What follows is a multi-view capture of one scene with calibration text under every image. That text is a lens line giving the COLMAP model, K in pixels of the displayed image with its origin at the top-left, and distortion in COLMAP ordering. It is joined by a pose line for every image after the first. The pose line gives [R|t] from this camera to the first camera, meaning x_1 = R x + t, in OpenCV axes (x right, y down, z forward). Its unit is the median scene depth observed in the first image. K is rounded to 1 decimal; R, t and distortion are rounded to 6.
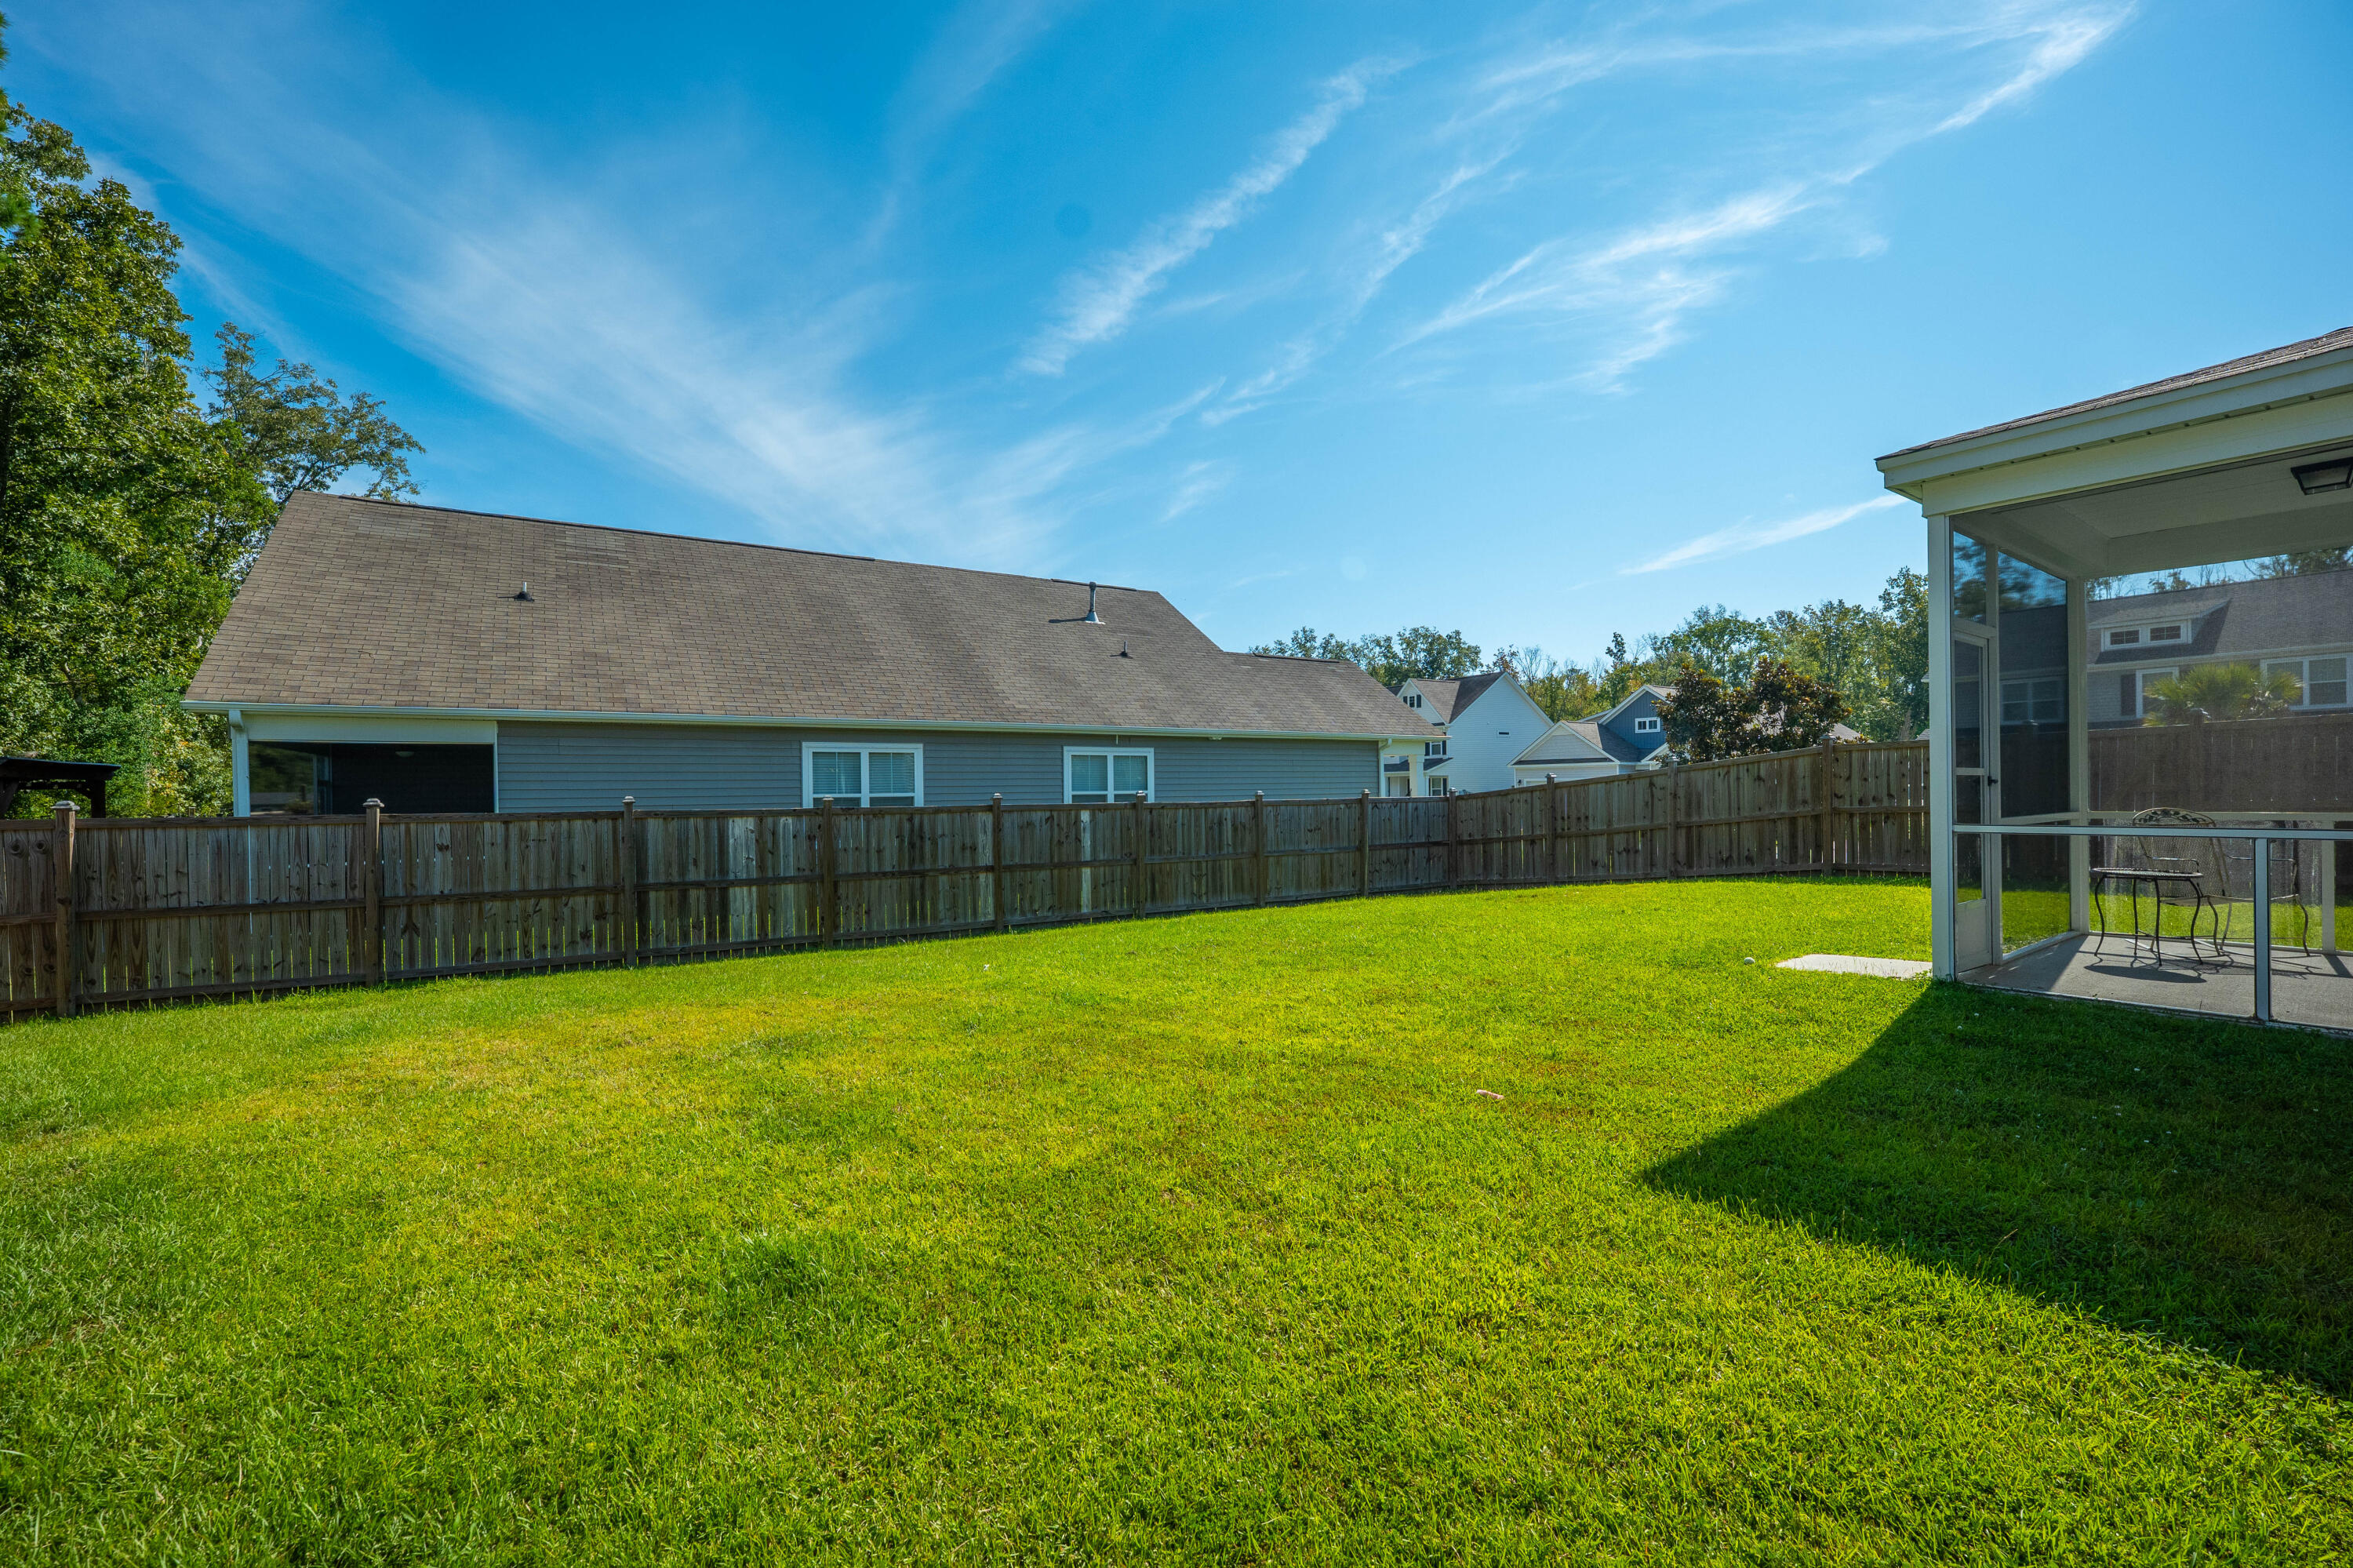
lens RADIAL K [[957.5, 0, 1156.5], [0, 957.5, 787.9], [0, 0, 1]] dist [0.004173, 0.000189]
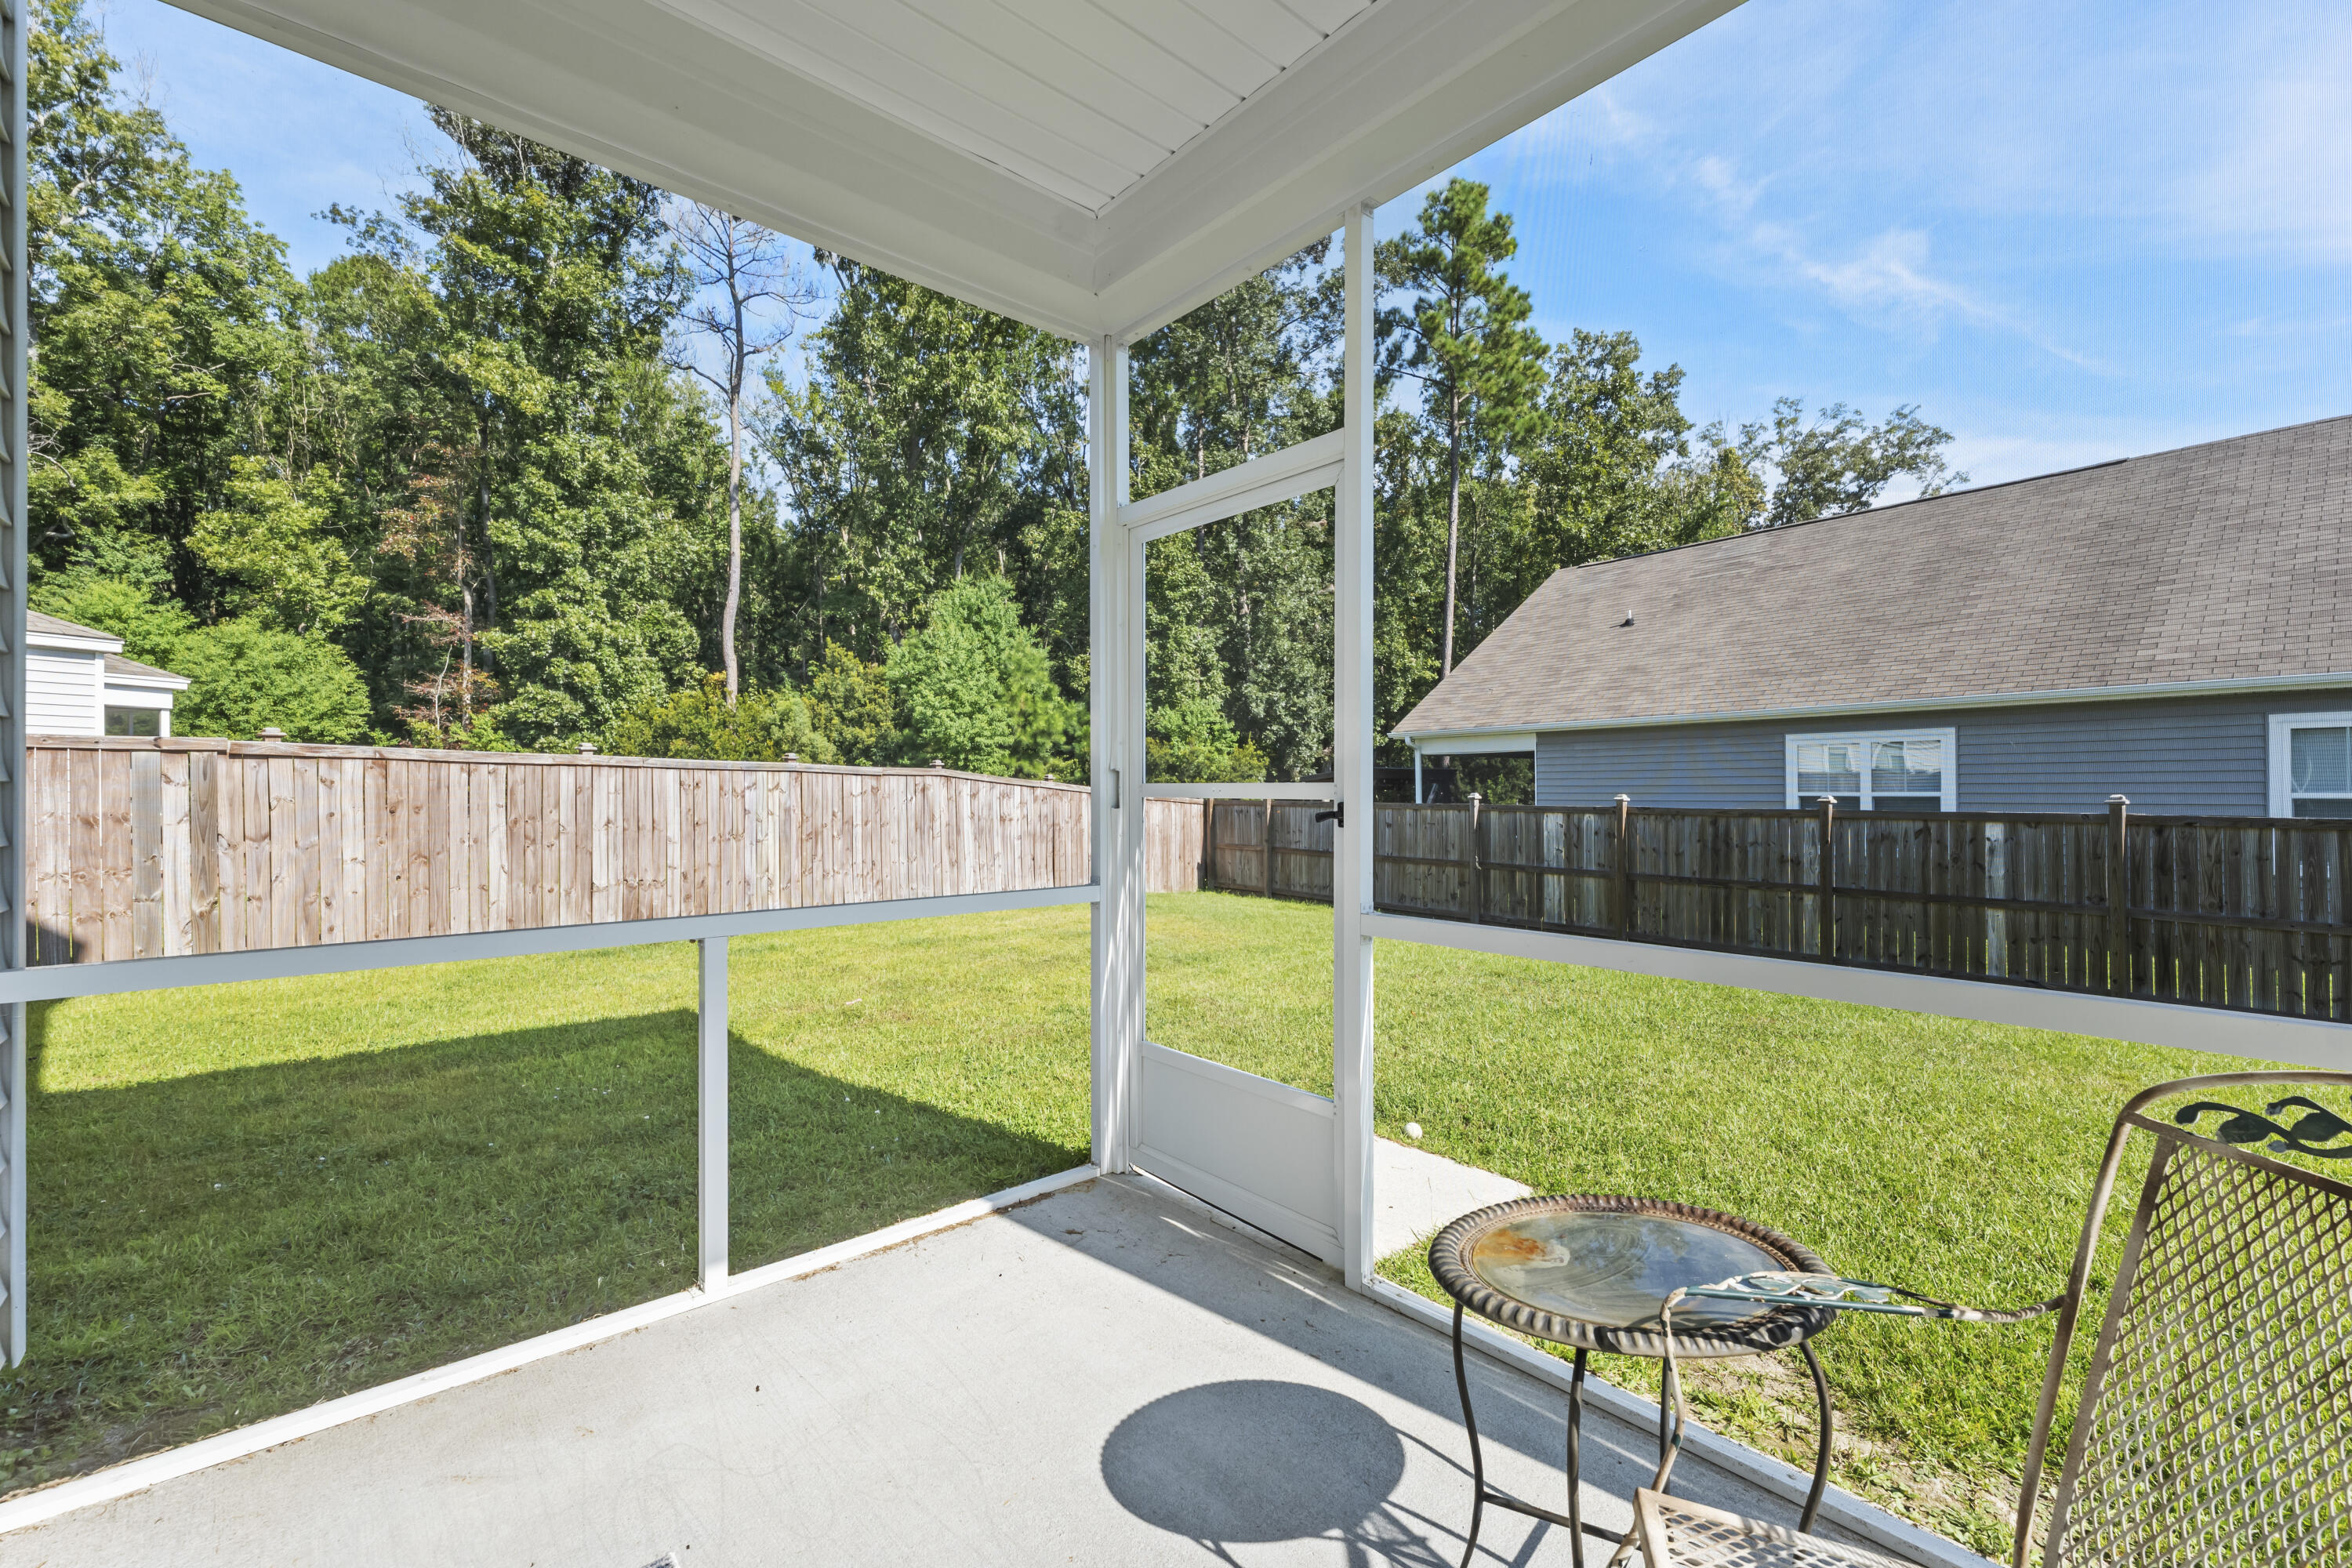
lens RADIAL K [[957.1, 0, 1159.2], [0, 957.1, 792.3], [0, 0, 1]] dist [0.004173, 0.000189]
pose [[0.081644, 0.011806, -0.996592, 0.578587], [0.000972, 0.999928, 0.011926, -0.006258], [0.996661, -0.001942, 0.081626, 0.402849]]
